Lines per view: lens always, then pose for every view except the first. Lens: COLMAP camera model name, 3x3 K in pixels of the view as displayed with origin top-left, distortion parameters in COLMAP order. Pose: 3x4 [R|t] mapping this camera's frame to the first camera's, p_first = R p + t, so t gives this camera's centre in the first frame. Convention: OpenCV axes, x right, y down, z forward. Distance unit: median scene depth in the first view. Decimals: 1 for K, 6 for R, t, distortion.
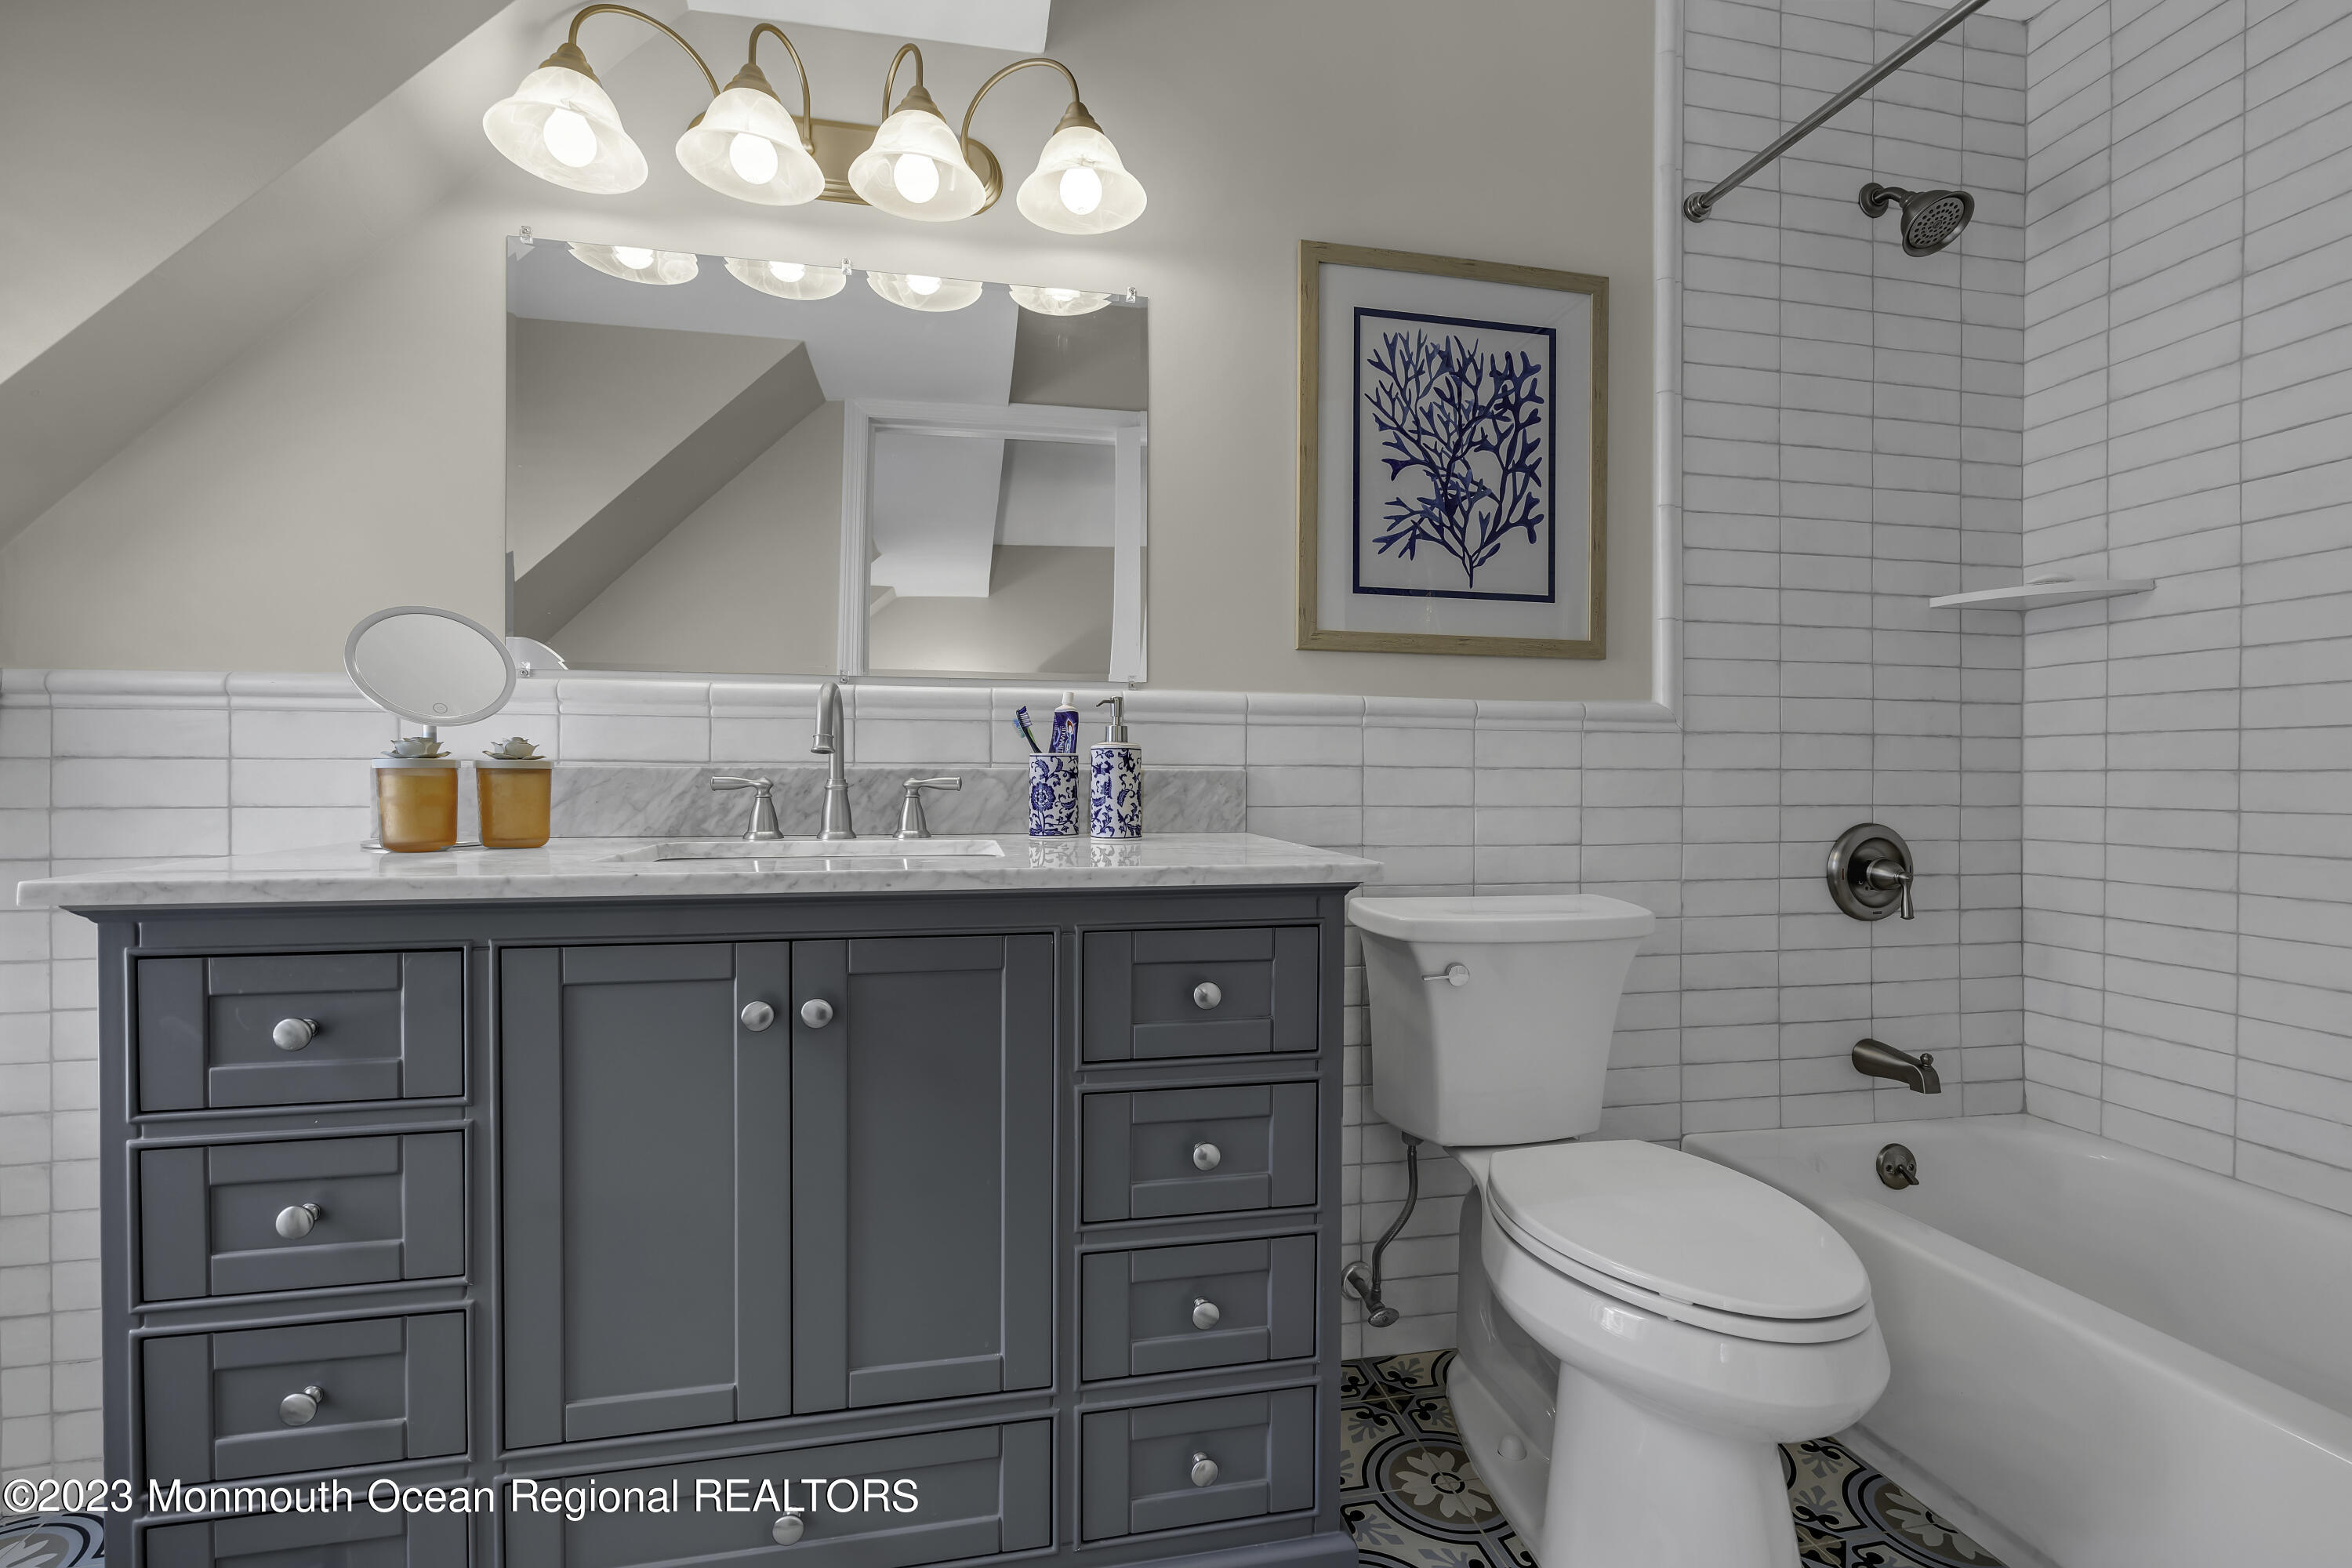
lens RADIAL K [[1047.7, 0, 1173.5], [0, 1047.7, 789.1], [0, 0, 1]] dist [-0.005999, 0.002844]
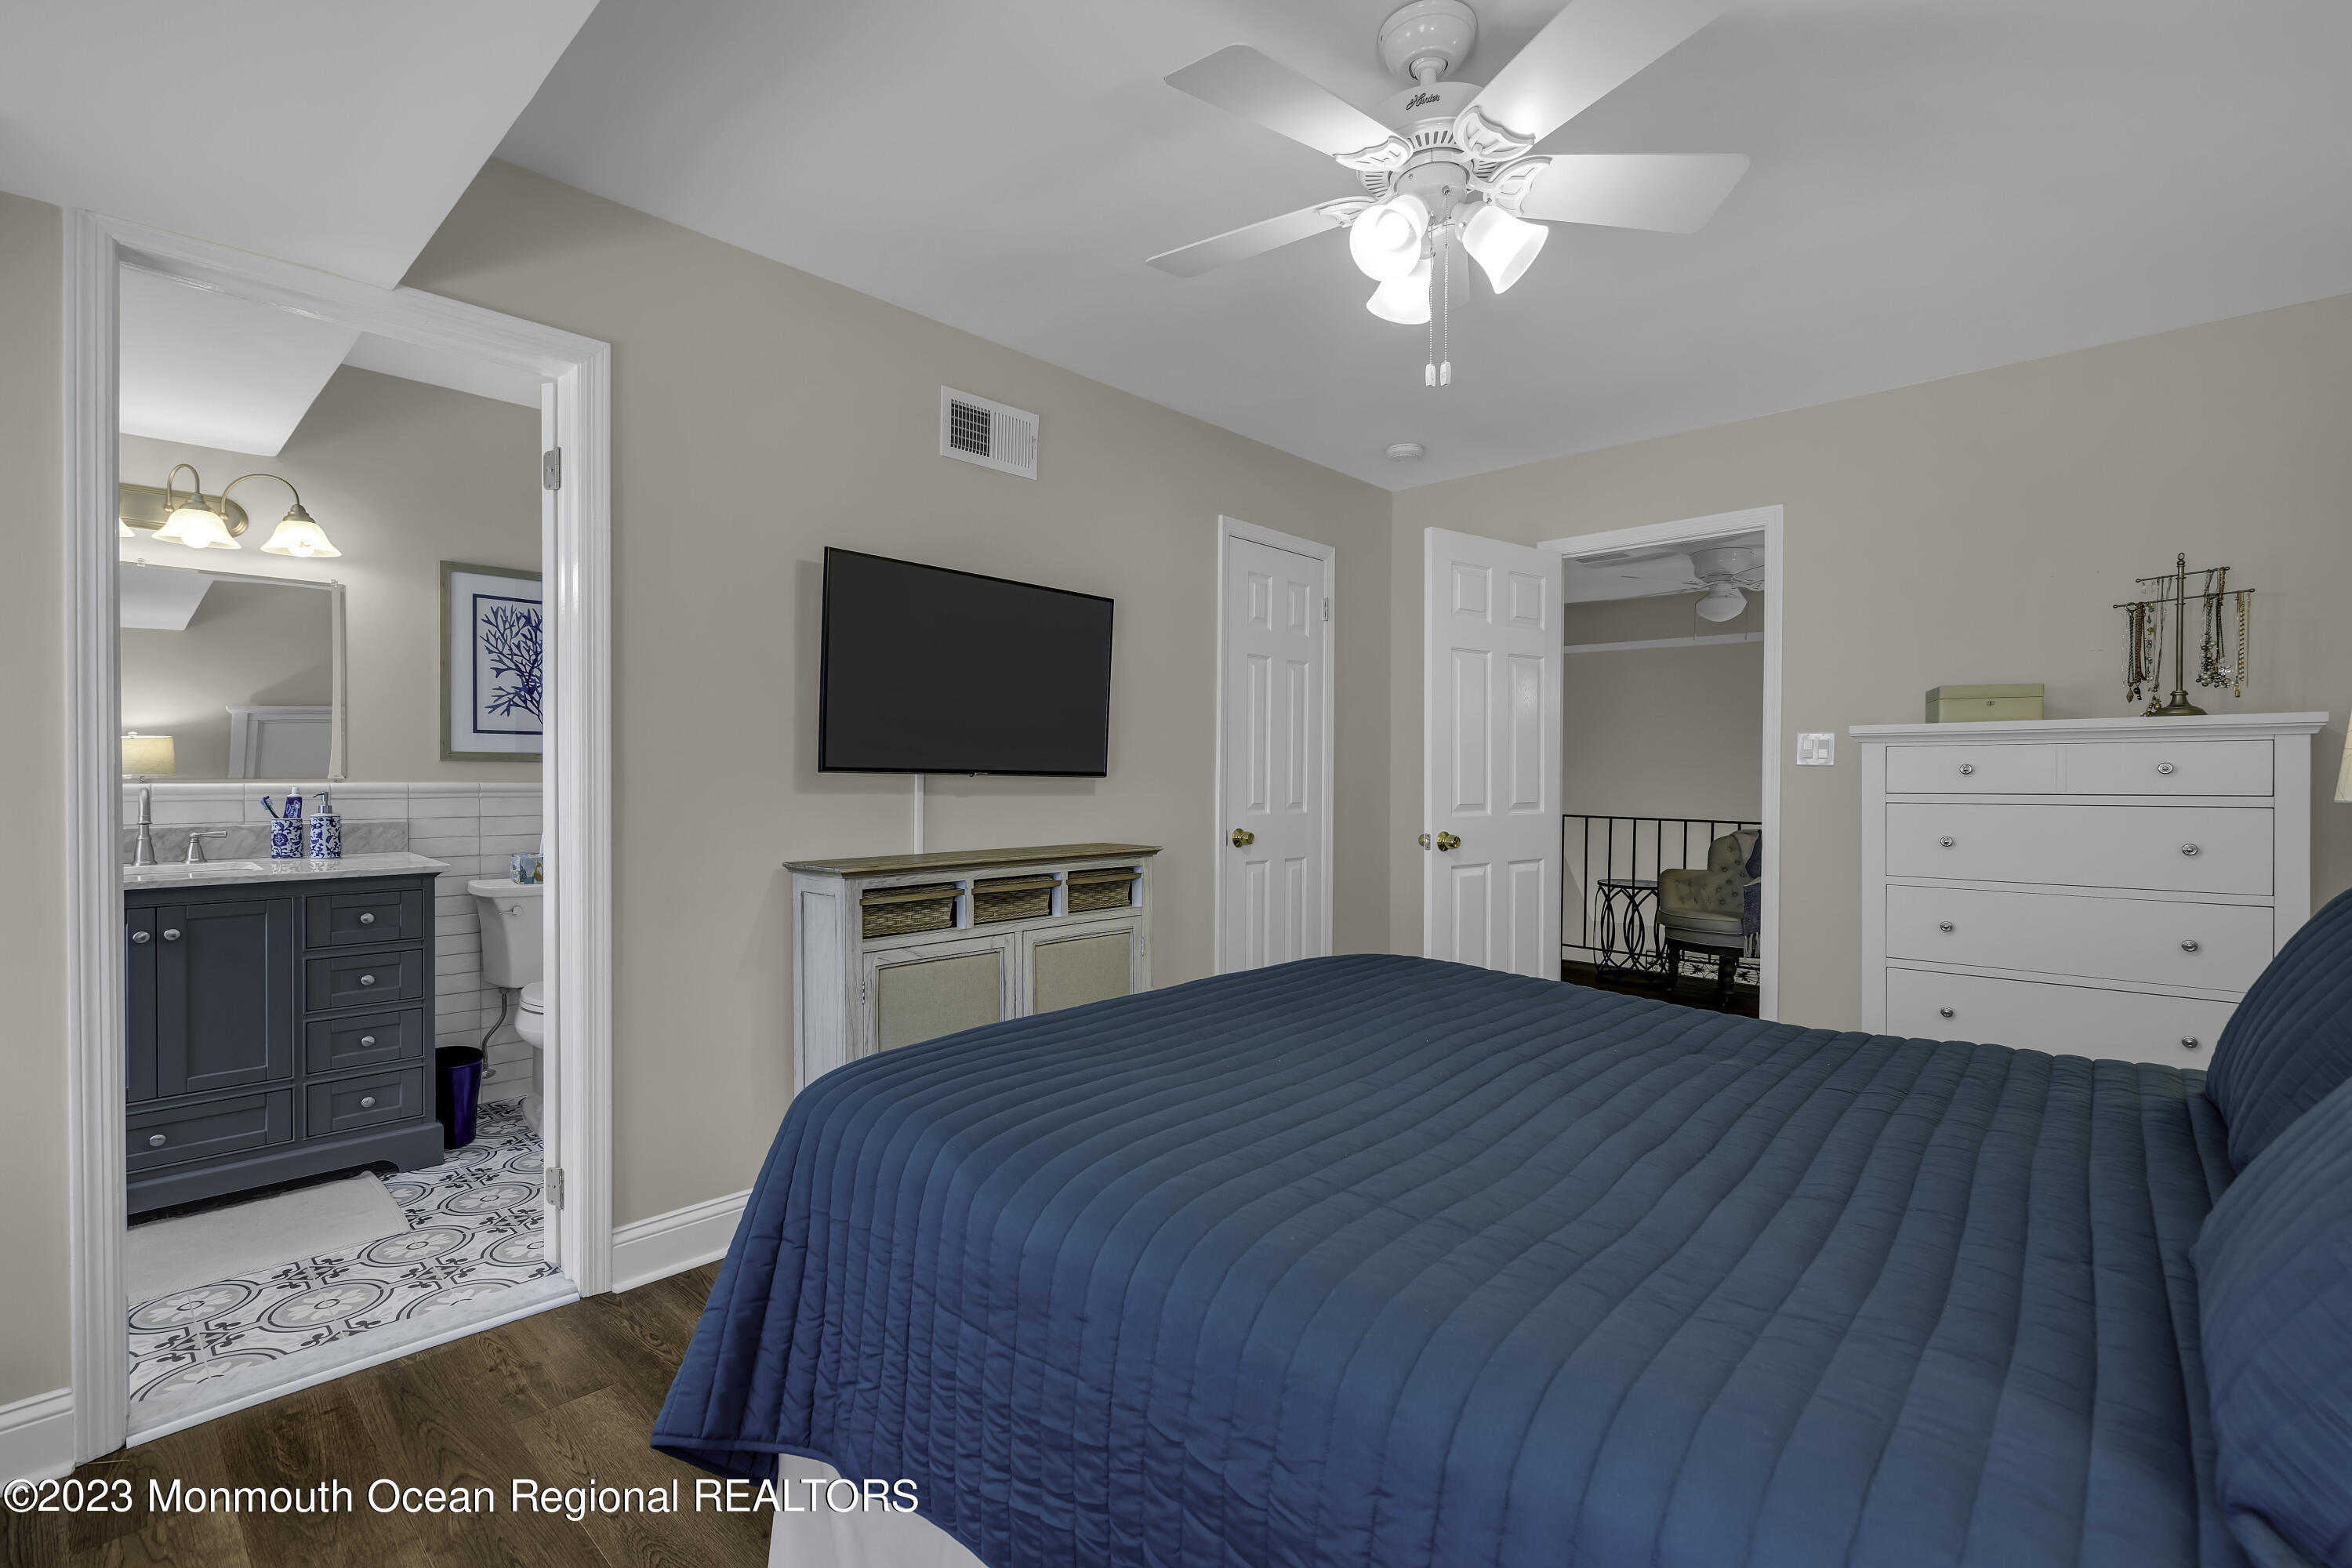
lens RADIAL K [[1047.7, 0, 1169.0], [0, 1047.7, 787.6], [0, 0, 1]] dist [-0.005999, 0.002844]
pose [[0.821360, -0.007046, 0.570366, 0.134761], [0.000968, 0.999939, 0.010959, -0.111063], [-0.570409, -0.008449, 0.821317, -1.622553]]
